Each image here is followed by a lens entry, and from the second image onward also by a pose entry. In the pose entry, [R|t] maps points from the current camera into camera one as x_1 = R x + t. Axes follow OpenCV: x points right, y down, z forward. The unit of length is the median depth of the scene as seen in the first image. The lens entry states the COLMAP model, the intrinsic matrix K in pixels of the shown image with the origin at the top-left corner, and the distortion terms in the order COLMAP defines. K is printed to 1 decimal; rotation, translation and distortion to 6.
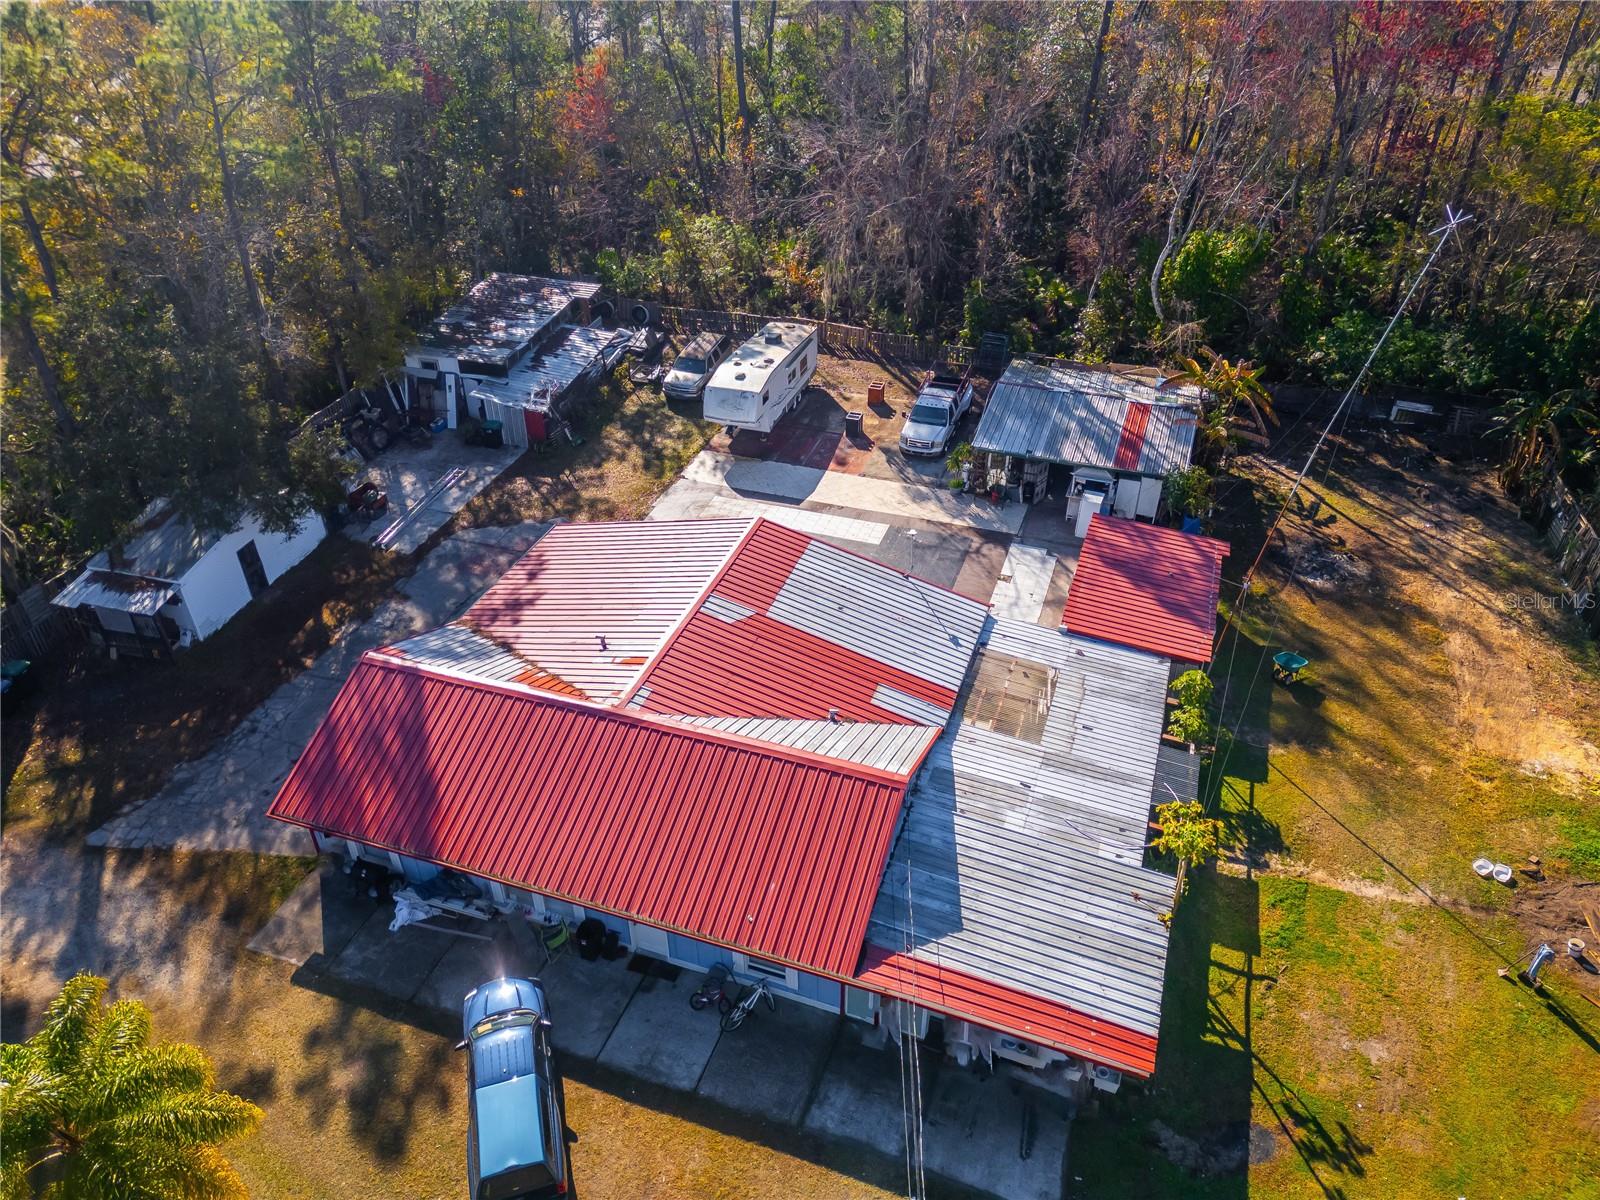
lens RADIAL K [[1106.8, 0, 800.0], [0, 1106.8, 600.0], [0, 0, 1]] dist [0.001365, 0.000814]
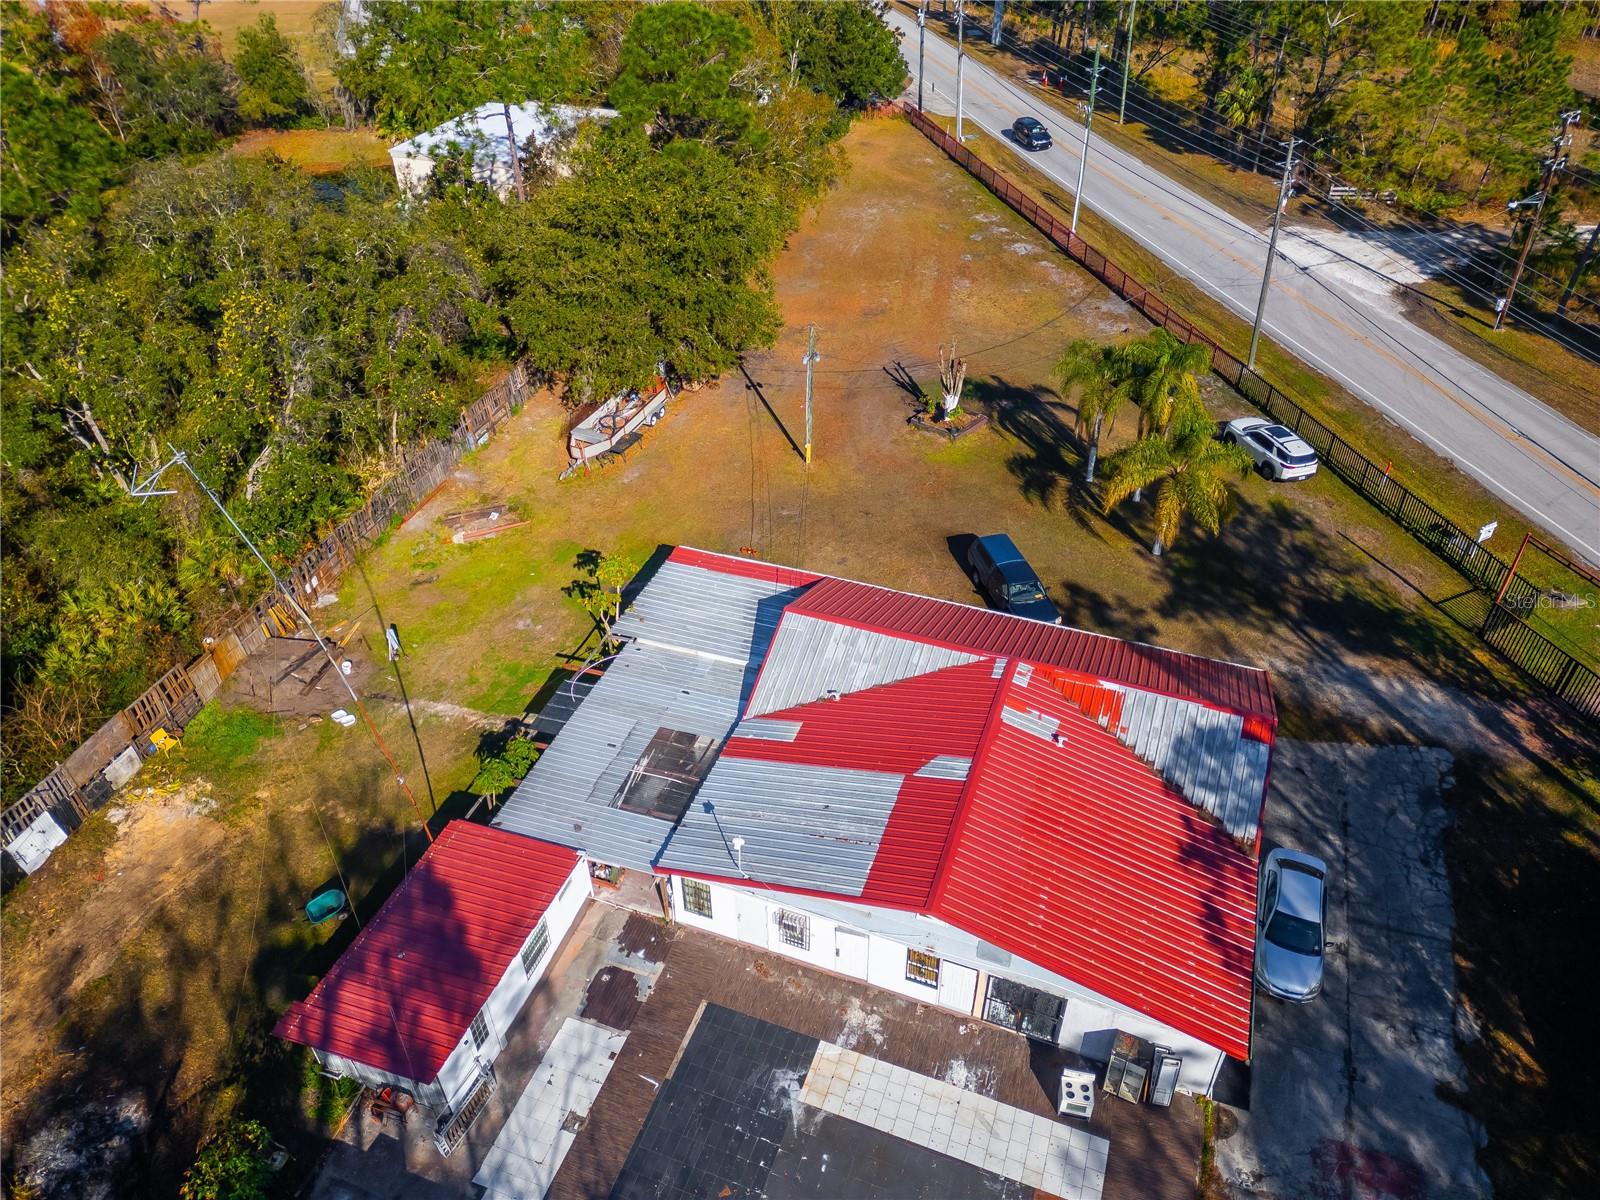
lens RADIAL K [[1106.8, 0, 800.0], [0, 1106.8, 600.0], [0, 0, 1]] dist [0.001365, 0.000814]
pose [[-0.999538, 0.005998, 0.029812, 0.028819], [0.030311, 0.275434, 0.960842, -0.928581], [-0.002448, 0.961301, -0.275488, 1.072518]]
